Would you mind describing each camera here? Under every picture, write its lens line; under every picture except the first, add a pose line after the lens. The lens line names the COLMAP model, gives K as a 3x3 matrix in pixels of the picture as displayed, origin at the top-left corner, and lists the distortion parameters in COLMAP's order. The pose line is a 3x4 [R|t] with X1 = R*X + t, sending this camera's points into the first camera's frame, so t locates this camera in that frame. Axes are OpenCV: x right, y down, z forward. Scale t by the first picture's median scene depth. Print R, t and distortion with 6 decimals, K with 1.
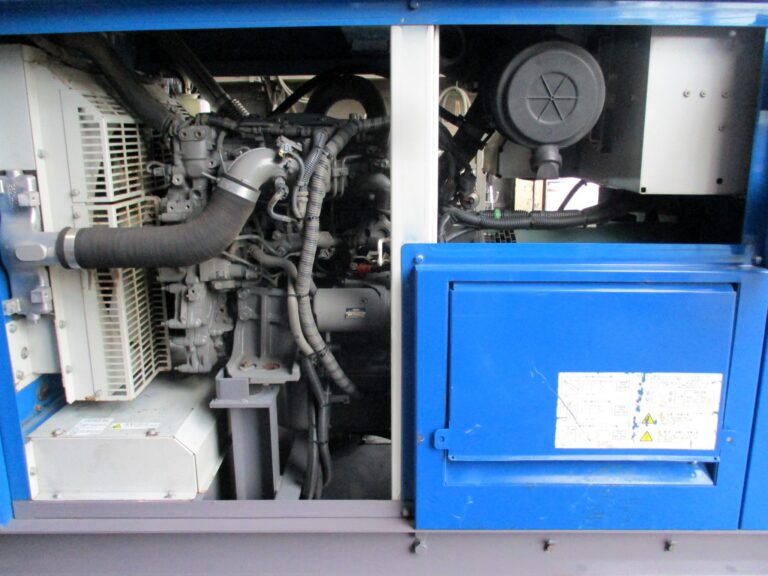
lens RADIAL K [[611.0, 0, 384.0], [0, 611.0, 288.0], [0, 0, 1]] dist [-0.058938, -0.005908]
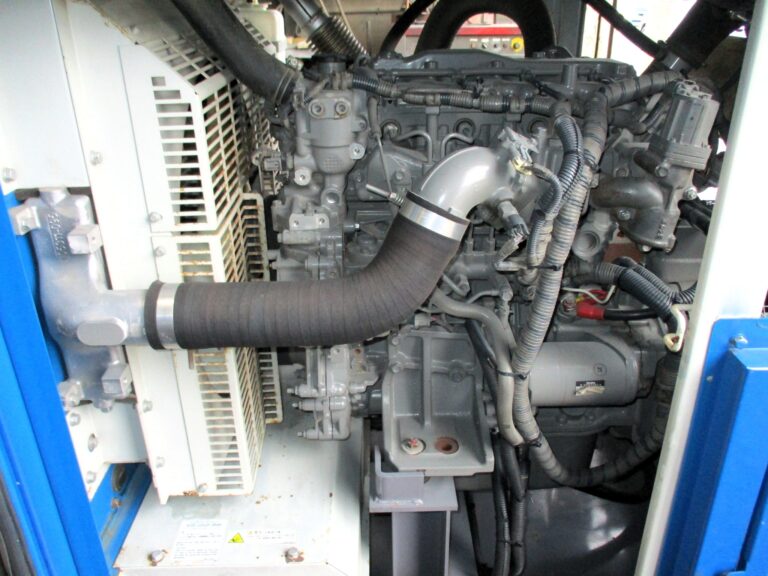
lens RADIAL K [[624.3, 0, 384.0], [0, 624.3, 288.0], [0, 0, 1]] dist [-0.051323, 0.006153]
pose [[0.999924, -0.012146, 0.002311, -0.271124], [0.011451, 0.980284, 0.197261, -0.202610], [-0.004661, -0.197220, 0.980348, 0.347291]]
